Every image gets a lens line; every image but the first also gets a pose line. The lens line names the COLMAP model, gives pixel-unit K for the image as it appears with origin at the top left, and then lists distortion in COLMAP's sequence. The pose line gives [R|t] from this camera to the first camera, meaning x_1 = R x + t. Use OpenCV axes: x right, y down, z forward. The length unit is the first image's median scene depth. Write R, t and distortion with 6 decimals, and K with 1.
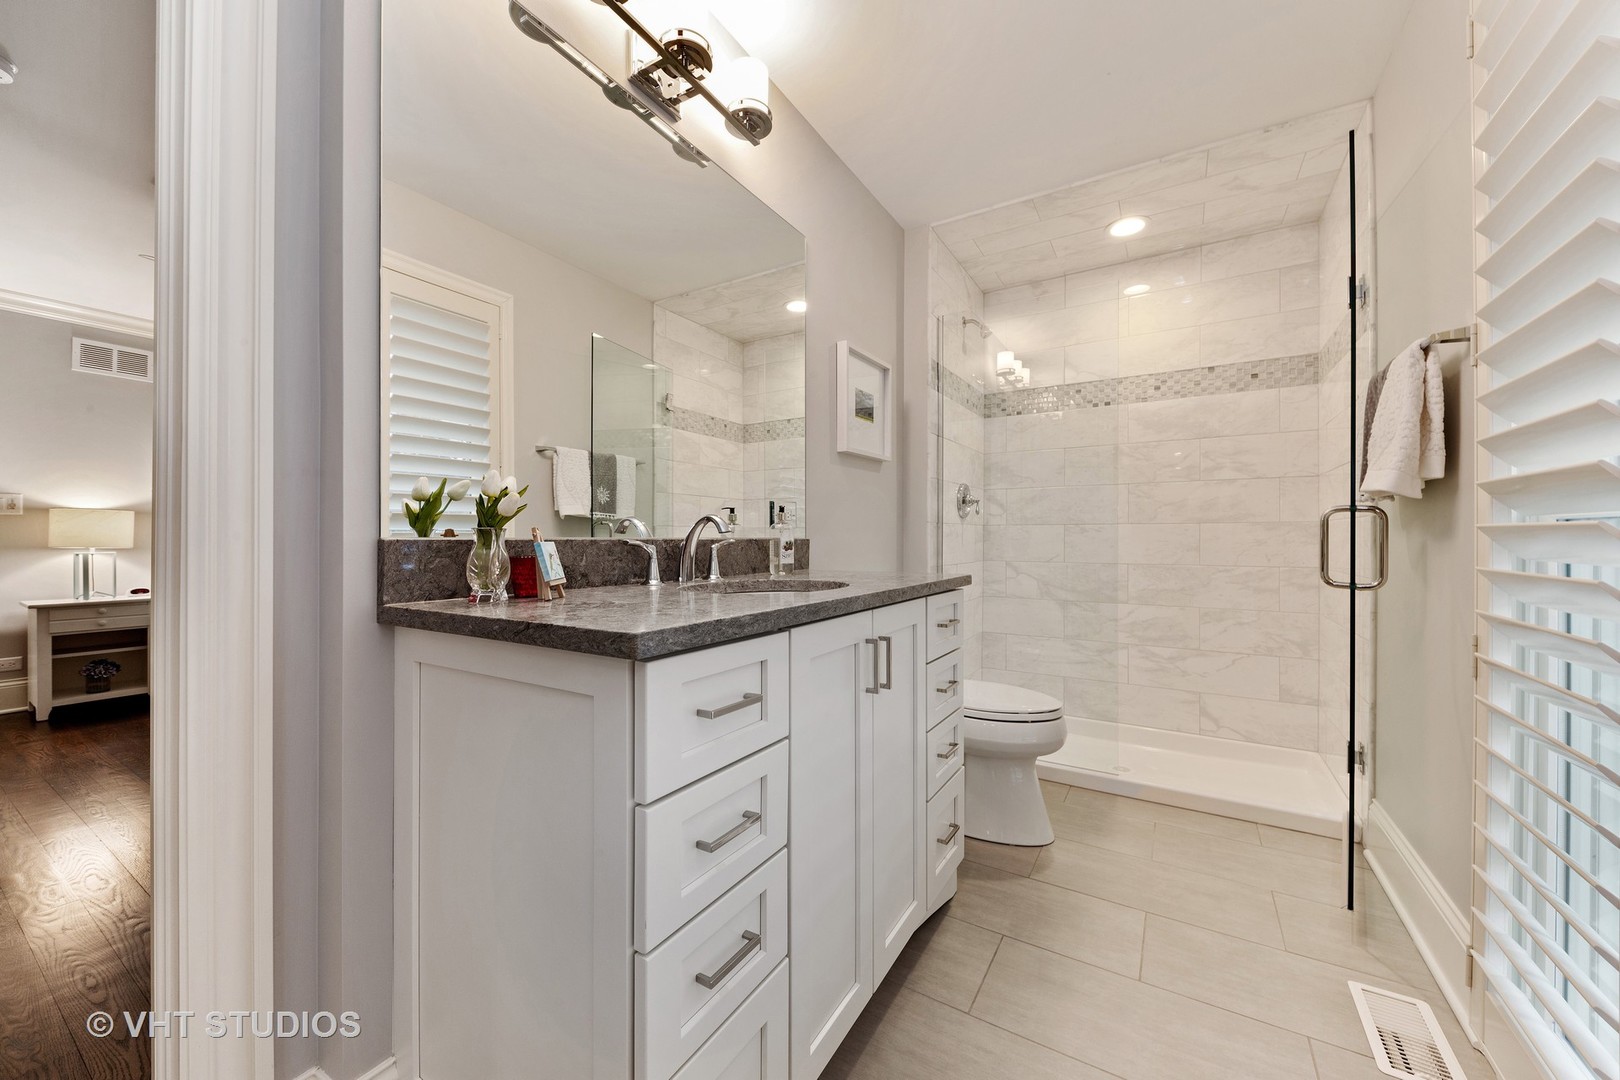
lens RADIAL K [[626.2, 0, 803.4], [0, 626.2, 540.4], [0, 0, 1]] dist [-0.000775, -0.001440]
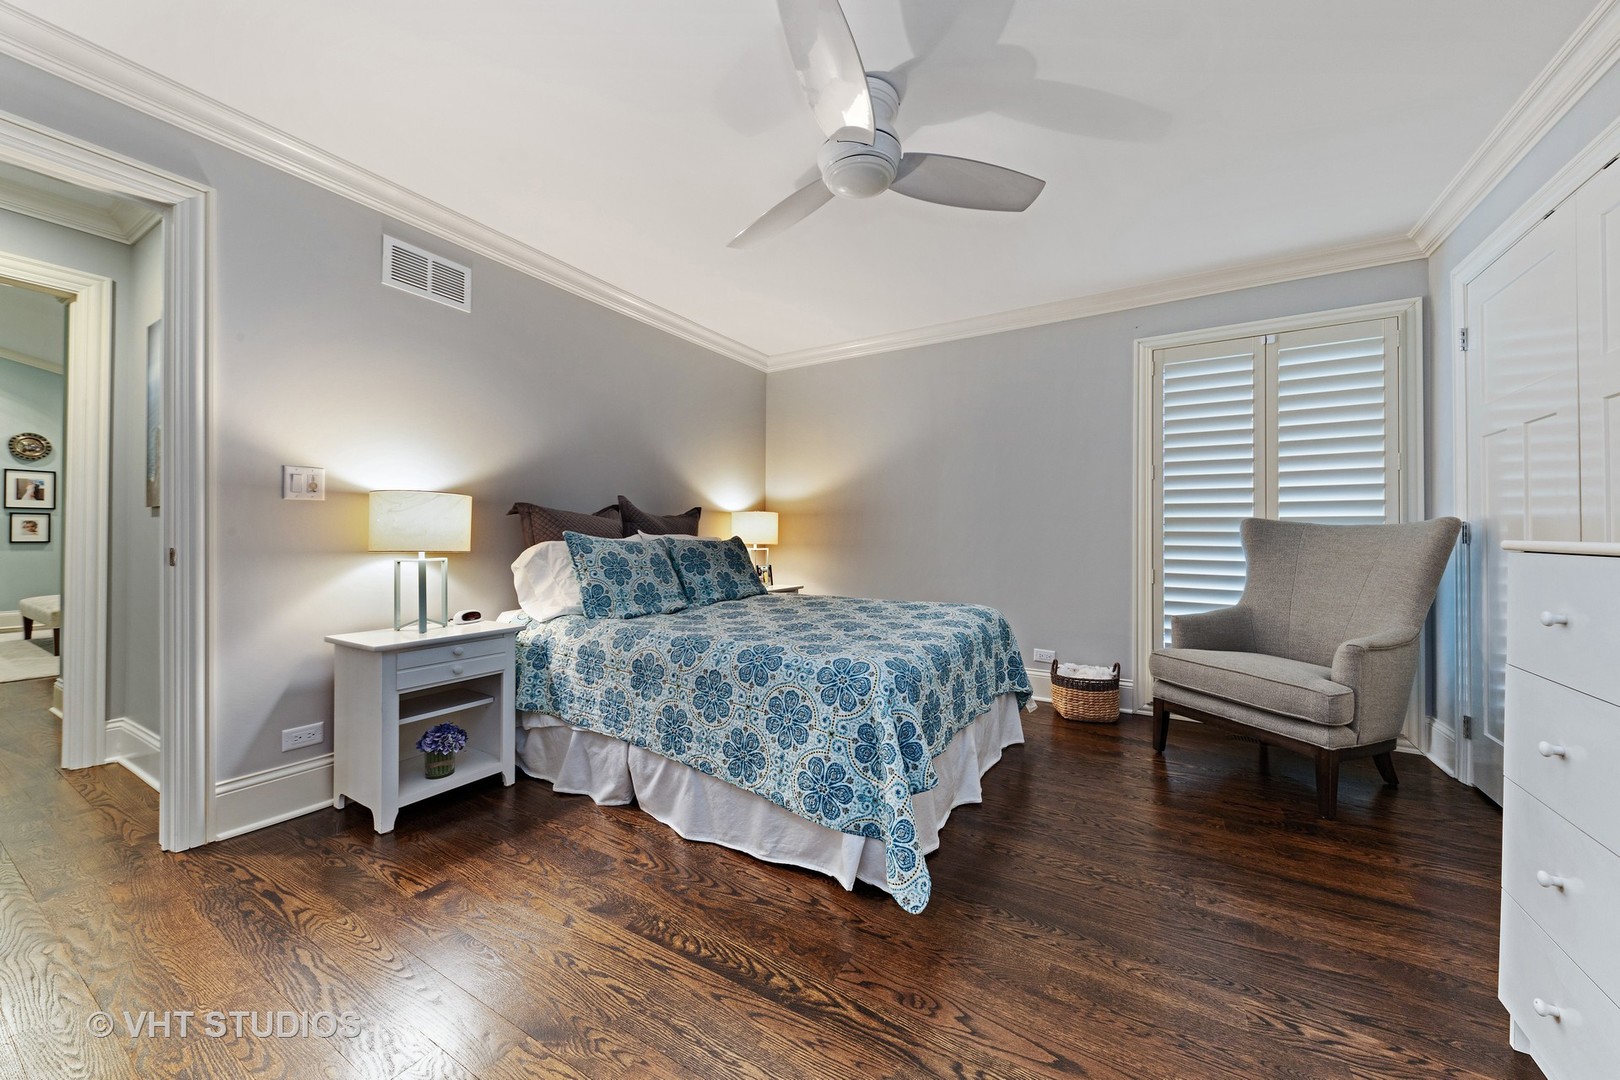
lens RADIAL K [[601.1, 0, 806.5], [0, 601.1, 534.5], [0, 0, 1]] dist [-0.001648, -0.000409]
pose [[0.999445, 0.000516, 0.033296, -0.777636], [-0.000265, 0.999972, -0.007535, -0.002057], [-0.033299, 0.007522, 0.999417, 0.365339]]
